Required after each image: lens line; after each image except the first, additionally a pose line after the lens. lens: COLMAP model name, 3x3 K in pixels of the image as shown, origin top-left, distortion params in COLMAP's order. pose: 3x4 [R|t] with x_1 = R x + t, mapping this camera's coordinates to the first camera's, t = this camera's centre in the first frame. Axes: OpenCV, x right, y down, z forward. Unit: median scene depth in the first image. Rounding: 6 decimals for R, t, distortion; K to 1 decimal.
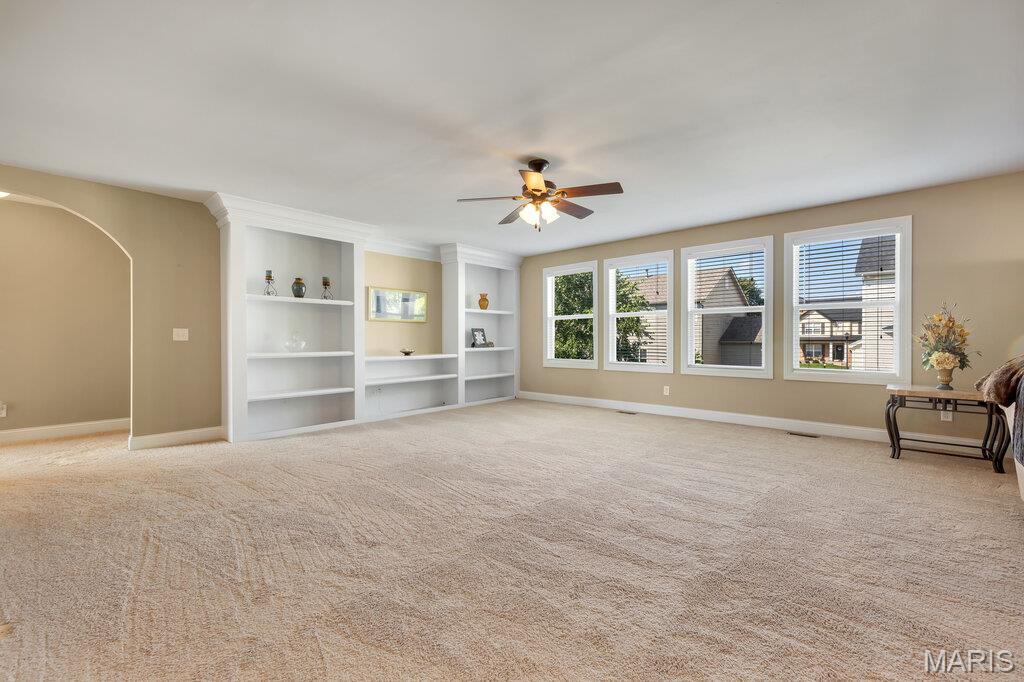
lens RADIAL K [[436.2, 0, 508.9], [0, 436.2, 342.3], [0, 0, 1]] dist [-0.000652, -0.000255]
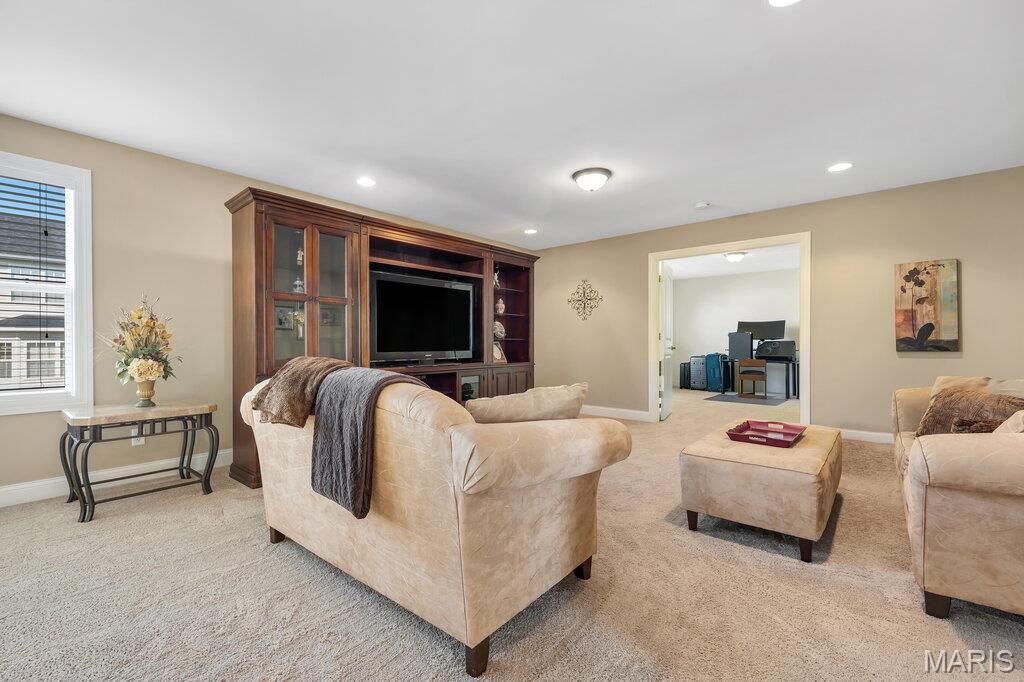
lens RADIAL K [[436.2, 0, 505.9], [0, 436.2, 342.6], [0, 0, 1]] dist [-0.000652, -0.000255]
pose [[-0.033736, -0.003206, 0.999426, 0.204614], [0.012285, 0.999918, 0.003622, -0.001523], [-0.999355, 0.012401, -0.033694, 0.389684]]
